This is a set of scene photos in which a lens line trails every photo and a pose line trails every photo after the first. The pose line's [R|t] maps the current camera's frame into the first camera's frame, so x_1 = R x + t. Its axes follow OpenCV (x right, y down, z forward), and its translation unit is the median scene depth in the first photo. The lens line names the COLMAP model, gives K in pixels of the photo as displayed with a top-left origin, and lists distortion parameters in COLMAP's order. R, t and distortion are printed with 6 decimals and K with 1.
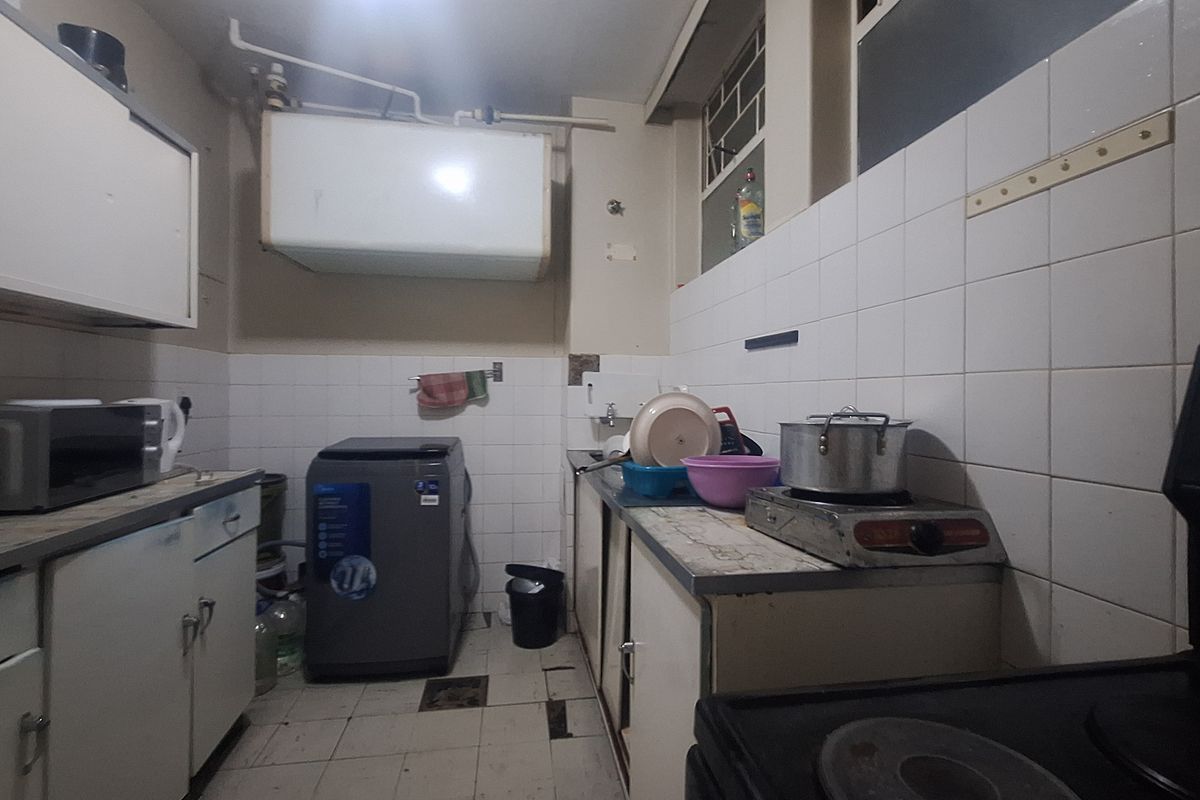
lens RADIAL K [[561.2, 0, 600.6], [0, 561.2, 395.4], [0, 0, 1]] dist [-0.004796, 0.003310]
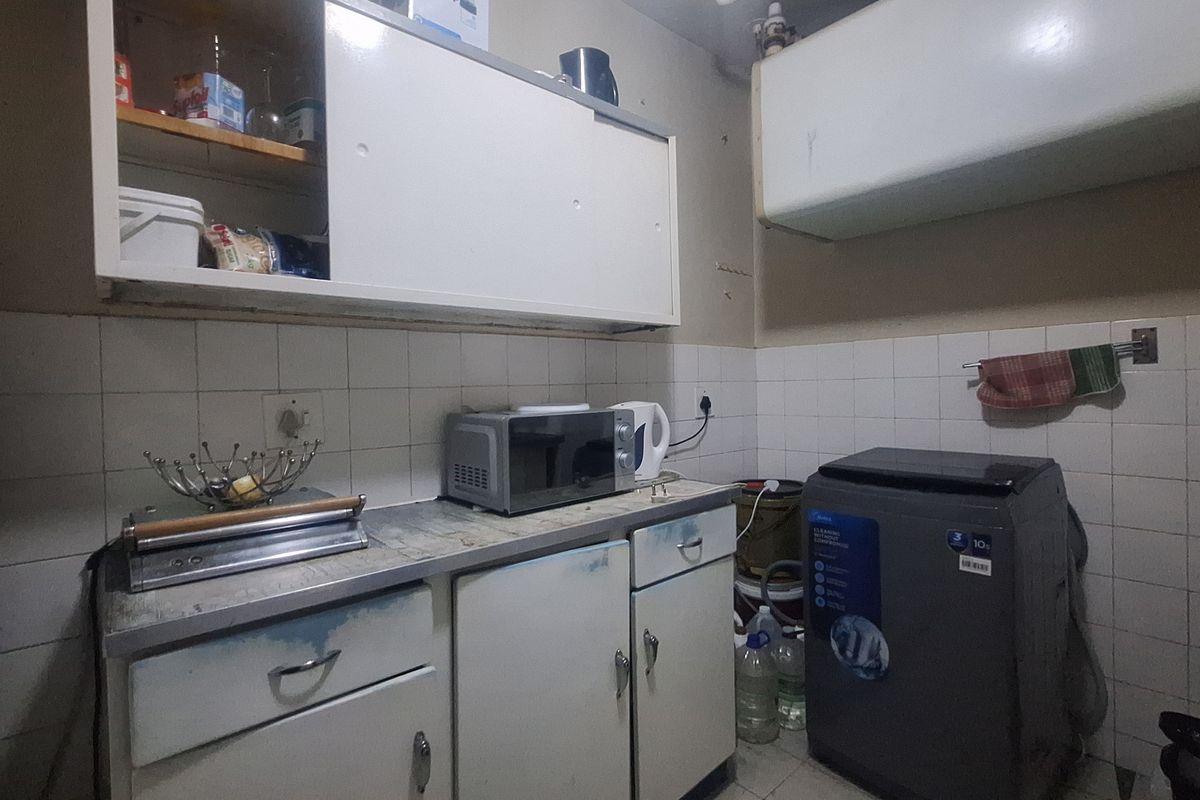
lens RADIAL K [[561.2, 0, 598.3], [0, 561.2, 393.2], [0, 0, 1]] dist [-0.004796, 0.003310]
pose [[0.536008, -0.005585, -0.844194, -0.007482], [0.021731, 0.999738, 0.007184, -0.014968], [0.843933, -0.022196, 0.535989, 0.335483]]
